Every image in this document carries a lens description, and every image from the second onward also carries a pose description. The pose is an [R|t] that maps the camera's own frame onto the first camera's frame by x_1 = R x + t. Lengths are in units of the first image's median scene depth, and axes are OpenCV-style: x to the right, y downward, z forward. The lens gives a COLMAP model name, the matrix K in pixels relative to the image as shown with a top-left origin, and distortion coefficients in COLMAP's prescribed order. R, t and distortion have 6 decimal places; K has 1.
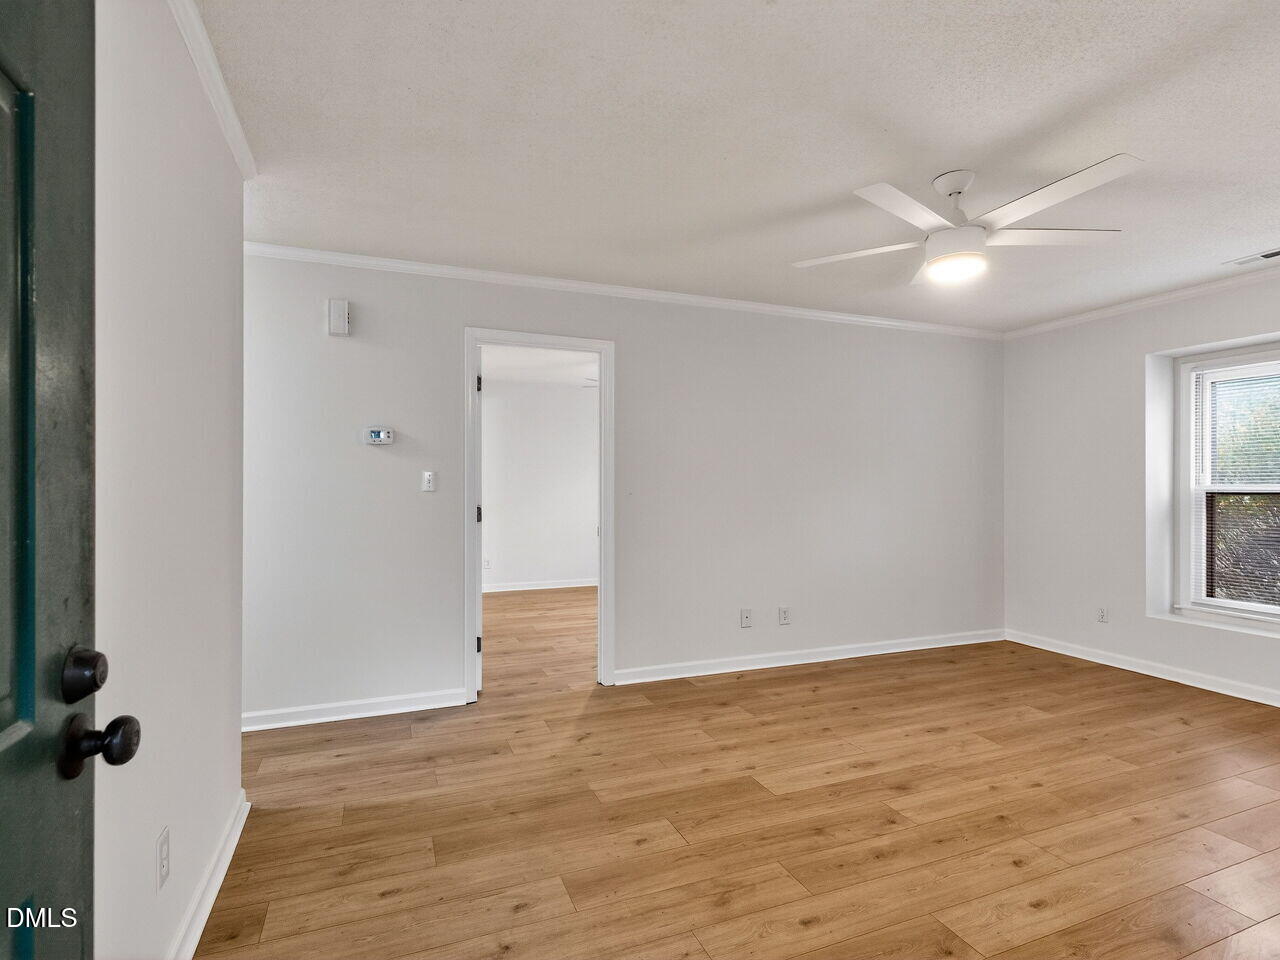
lens RADIAL K [[656.7, 0, 636.2], [0, 656.7, 474.3], [0, 0, 1]] dist [0.002607, -0.007985]
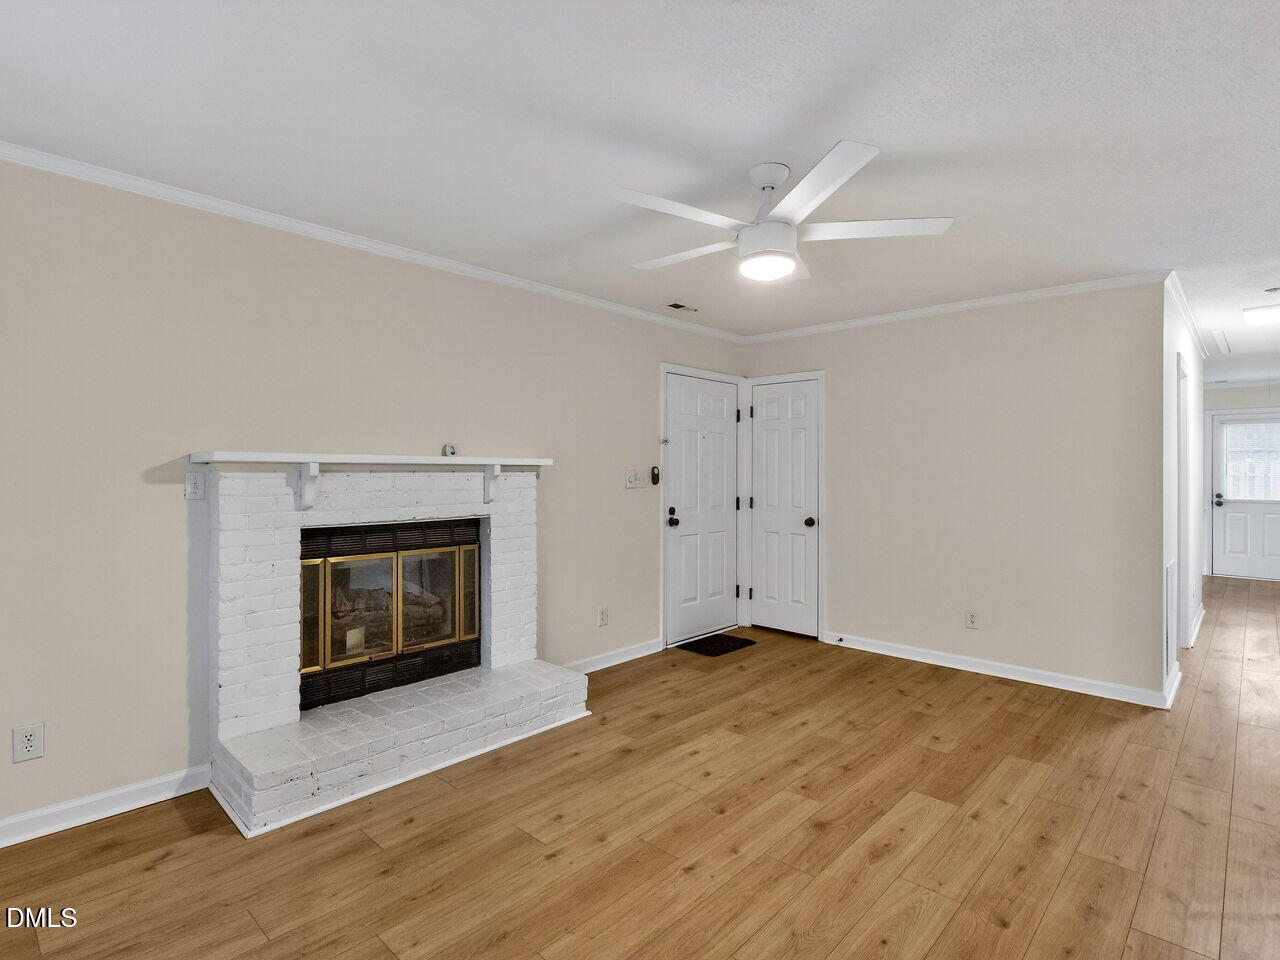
lens RADIAL K [[656.7, 0, 636.2], [0, 656.7, 474.3], [0, 0, 1]] dist [0.002607, -0.007985]
pose [[-0.905447, 0.000235, -0.424460, 0.957067], [0.004013, 0.999960, -0.008008, -0.003027], [0.424441, -0.008954, -0.905411, 1.611668]]
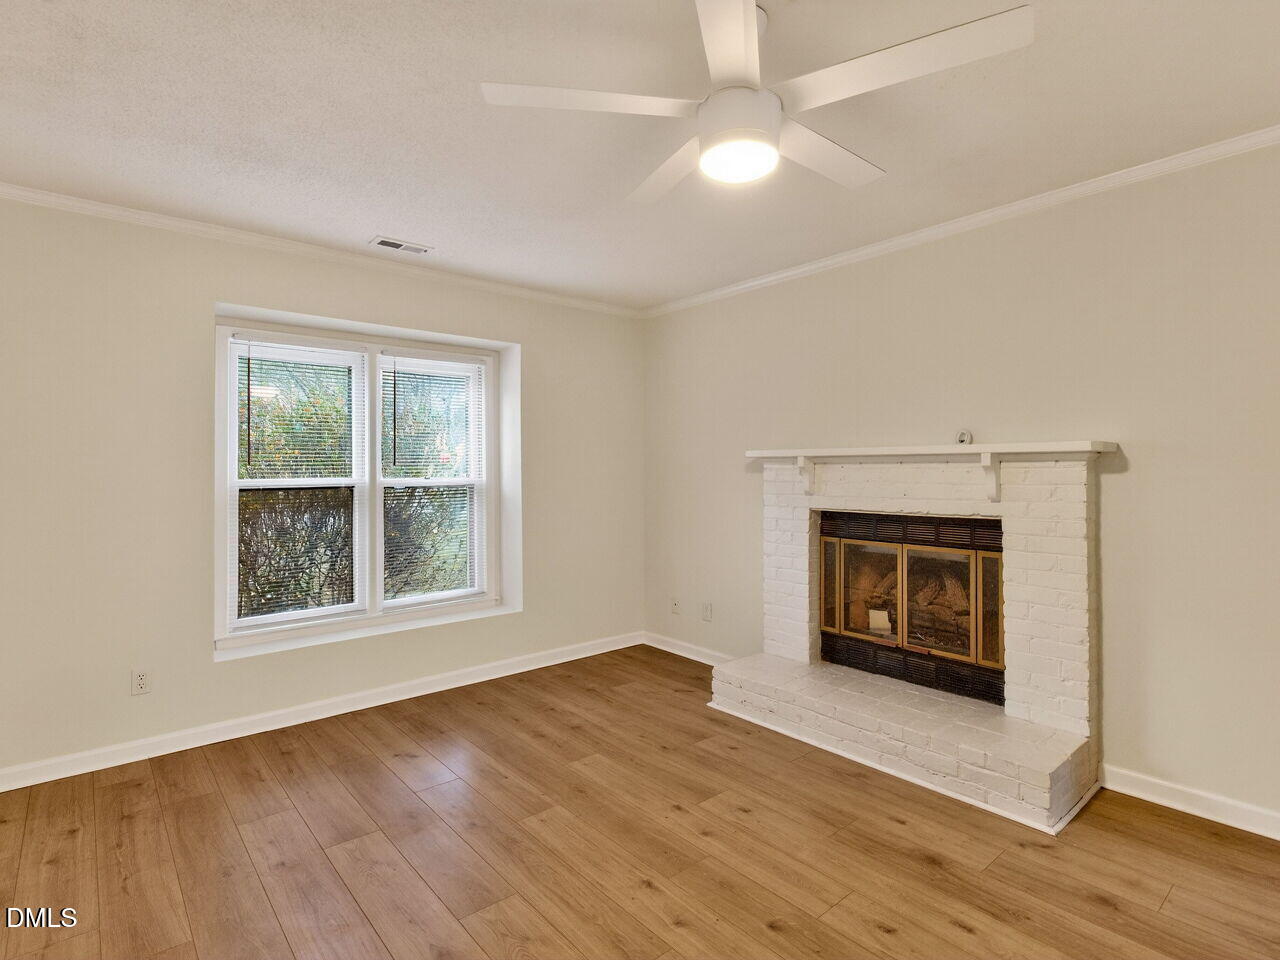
lens RADIAL K [[656.7, 0, 636.2], [0, 656.7, 474.3], [0, 0, 1]] dist [0.002607, -0.007985]
pose [[-0.317691, -0.006922, 0.948169, -0.088994], [-0.009370, 0.999947, 0.004161, 0.000777], [-0.948148, -0.007563, -0.317739, 1.187840]]
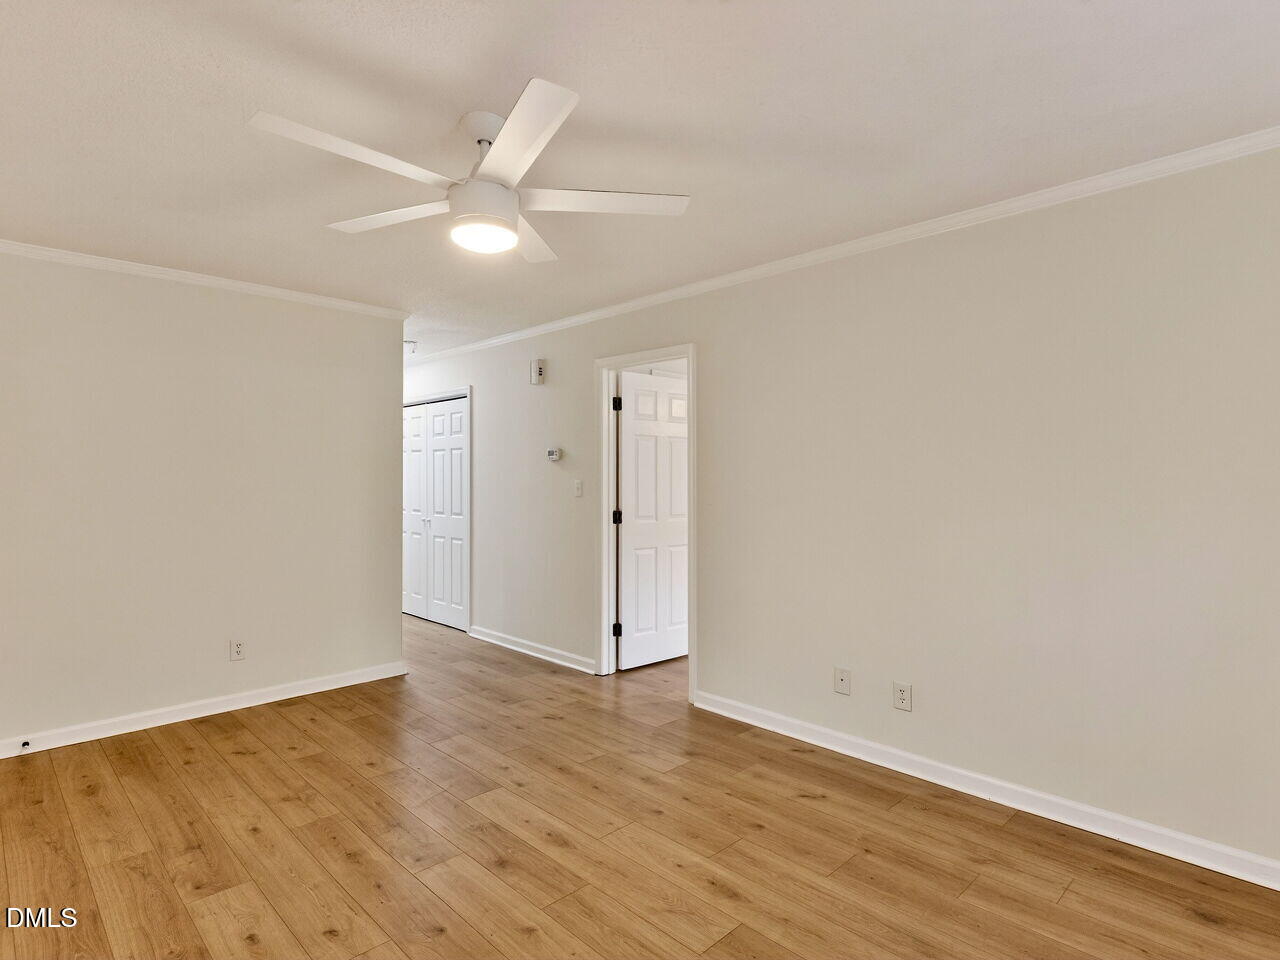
lens RADIAL K [[683.6, 0, 640.0], [0, 683.6, 480.0], [0, 0, 1]] dist [0.003556, -0.002560]
pose [[0.389170, 0.002312, -0.921163, 1.203647], [0.012865, 0.999886, 0.007945, -0.020285], [0.921076, -0.014943, 0.389096, 0.774633]]
